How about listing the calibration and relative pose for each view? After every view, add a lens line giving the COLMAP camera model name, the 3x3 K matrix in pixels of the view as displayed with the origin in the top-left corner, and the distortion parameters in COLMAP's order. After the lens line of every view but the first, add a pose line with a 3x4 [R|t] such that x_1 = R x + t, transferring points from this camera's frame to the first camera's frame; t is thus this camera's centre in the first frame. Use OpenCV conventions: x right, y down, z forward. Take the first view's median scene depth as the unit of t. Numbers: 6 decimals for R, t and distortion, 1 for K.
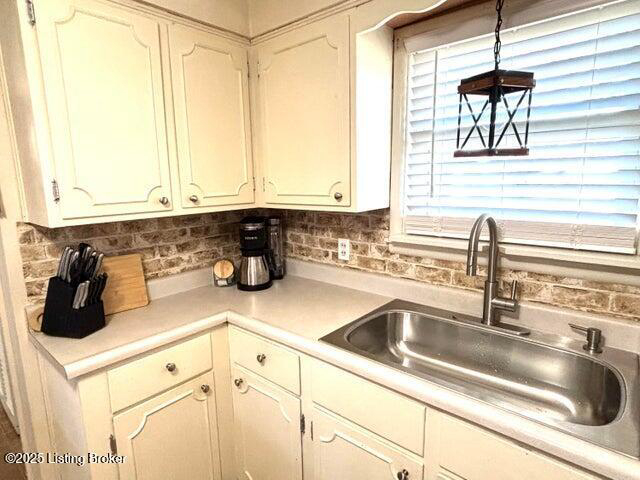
lens RADIAL K [[350.5, 0, 322.7], [0, 350.5, 238.7], [0, 0, 1]] dist [-0.005190, -0.003083]
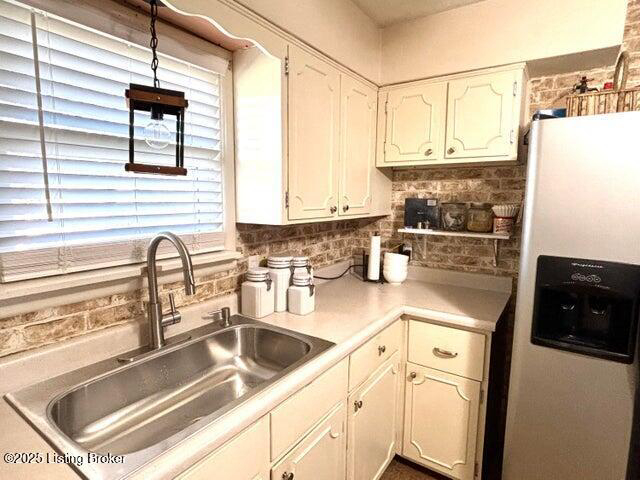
lens RADIAL K [[350.5, 0, 322.7], [0, 350.5, 238.7], [0, 0, 1]] dist [-0.005190, -0.003083]
pose [[-0.094384, -0.109645, 0.989480, -0.459506], [0.151762, 0.980715, 0.123150, -0.092090], [-0.983900, 0.161789, -0.075924, 0.547090]]
